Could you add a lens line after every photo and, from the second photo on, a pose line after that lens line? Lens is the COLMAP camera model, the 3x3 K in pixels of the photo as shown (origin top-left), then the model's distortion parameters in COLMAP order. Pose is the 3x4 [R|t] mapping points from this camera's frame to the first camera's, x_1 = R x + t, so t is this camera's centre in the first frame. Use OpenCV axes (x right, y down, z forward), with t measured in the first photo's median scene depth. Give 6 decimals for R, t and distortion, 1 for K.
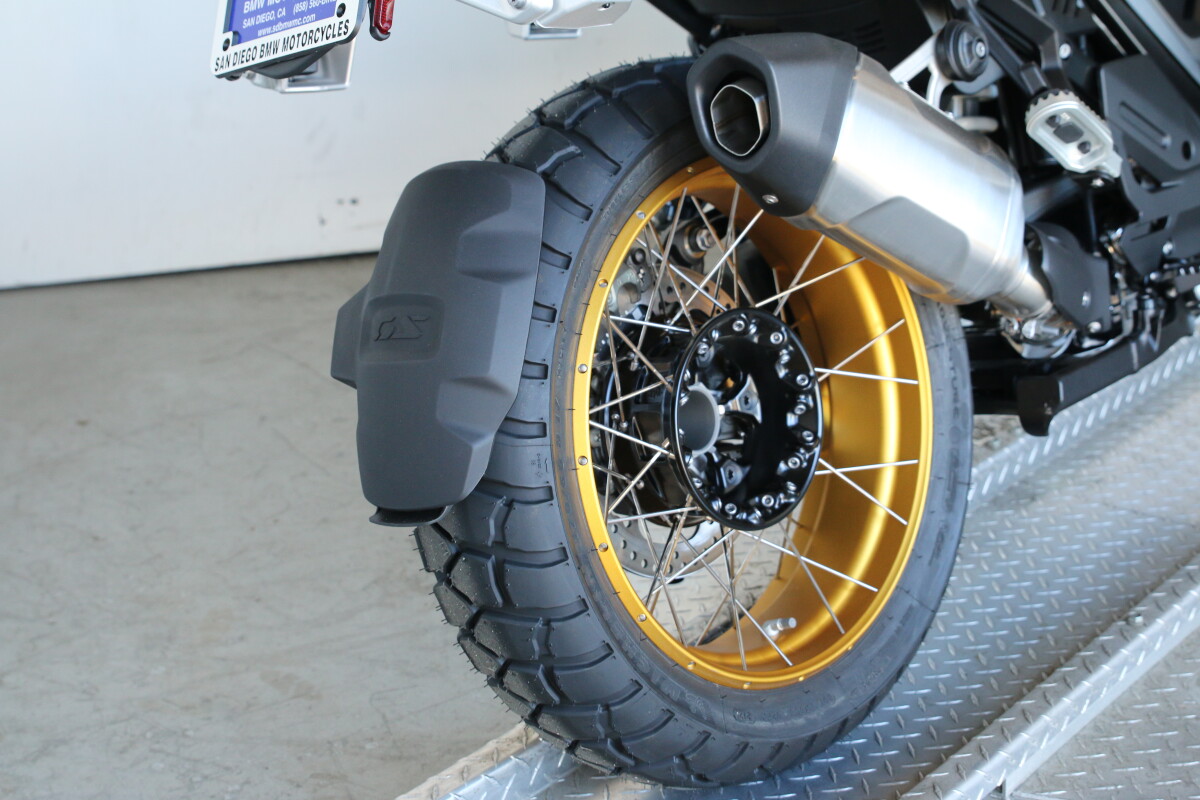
lens RADIAL K [[1839.5, 0, 600.0], [0, 1839.5, 400.0], [0, 0, 1]] dist [-0.047351, 0.077247]
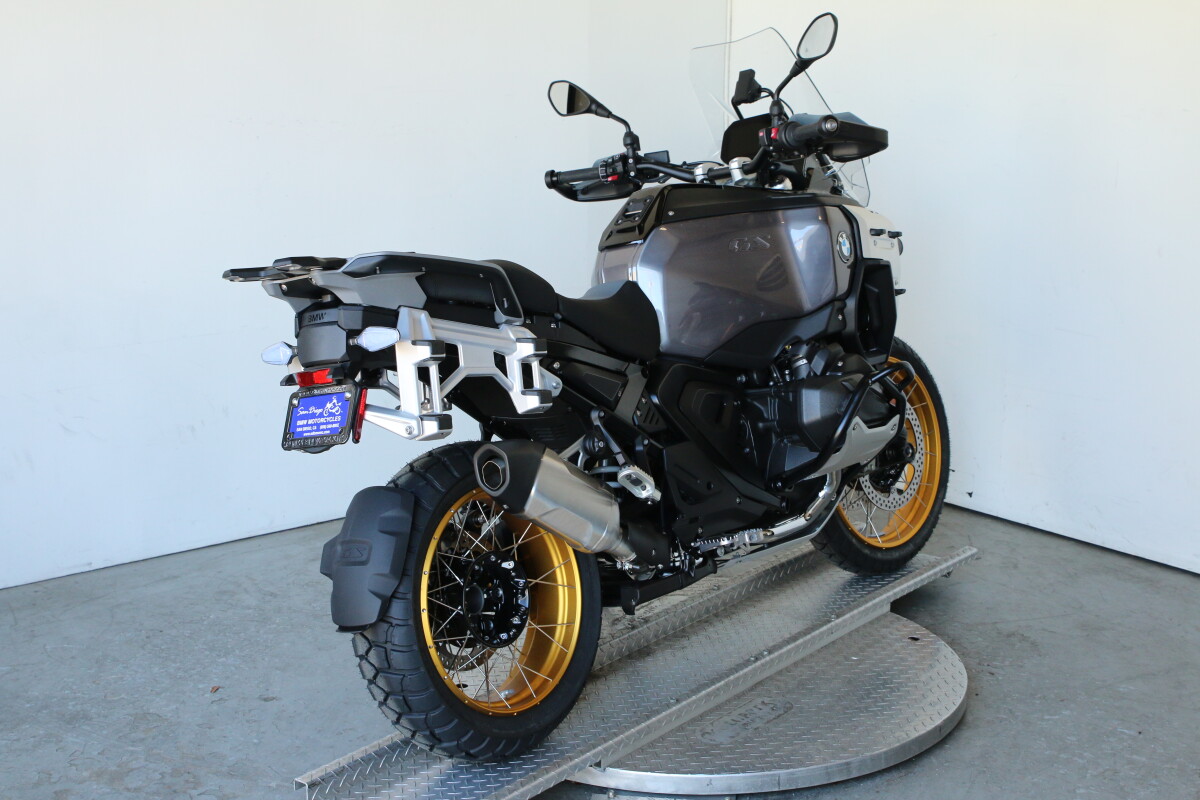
lens RADIAL K [[1789.2, 0, 600.0], [0, 1789.2, 400.0], [0, 0, 1]] dist [-0.046108, 0.035100]
pose [[0.994907, 0.045545, 0.089915, -0.002378], [-0.032786, 0.989805, -0.138603, 0.070815], [-0.095311, 0.134950, 0.986258, -1.286714]]
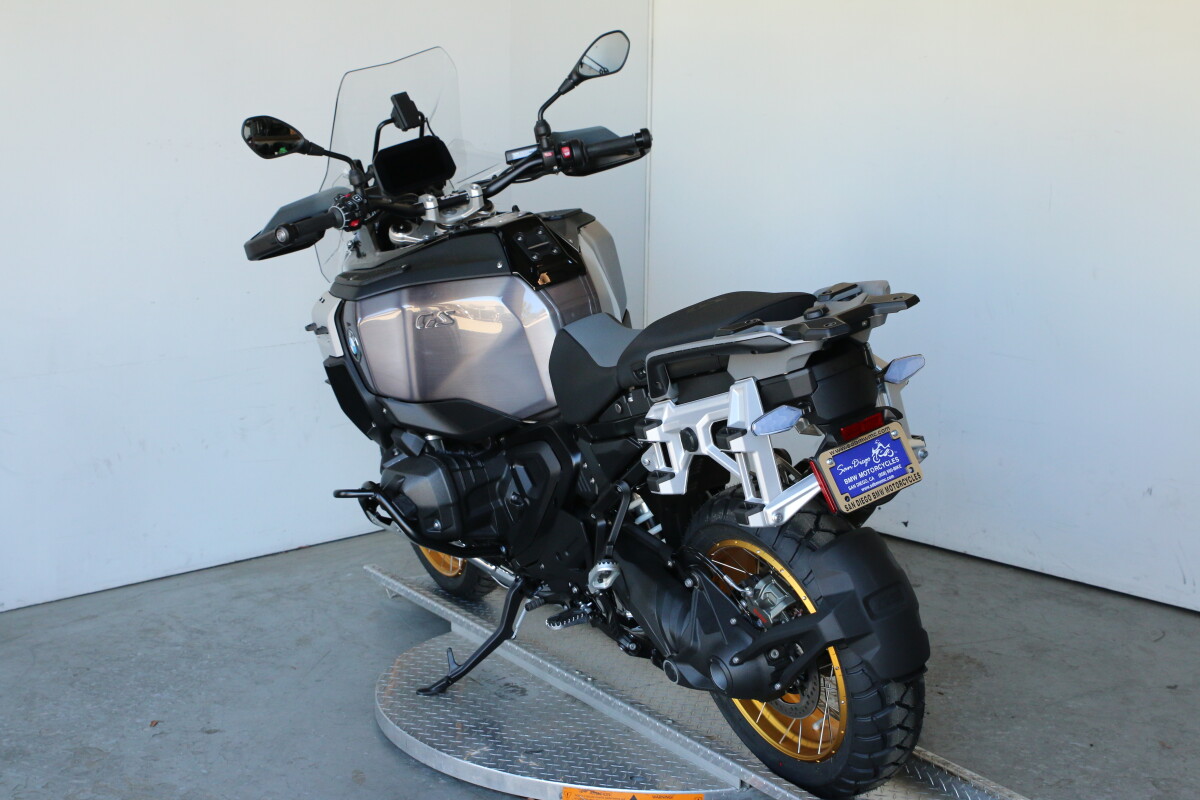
lens RADIAL K [[1961.8, 0, 600.0], [0, 1961.8, 400.0], [0, 0, 1]] dist [-0.018440, 0.021774]
pose [[0.986503, 0.040119, 0.158750, -0.108294], [-0.012545, 0.985188, -0.171019, 0.138761], [-0.163259, 0.166719, 0.972394, -1.437097]]
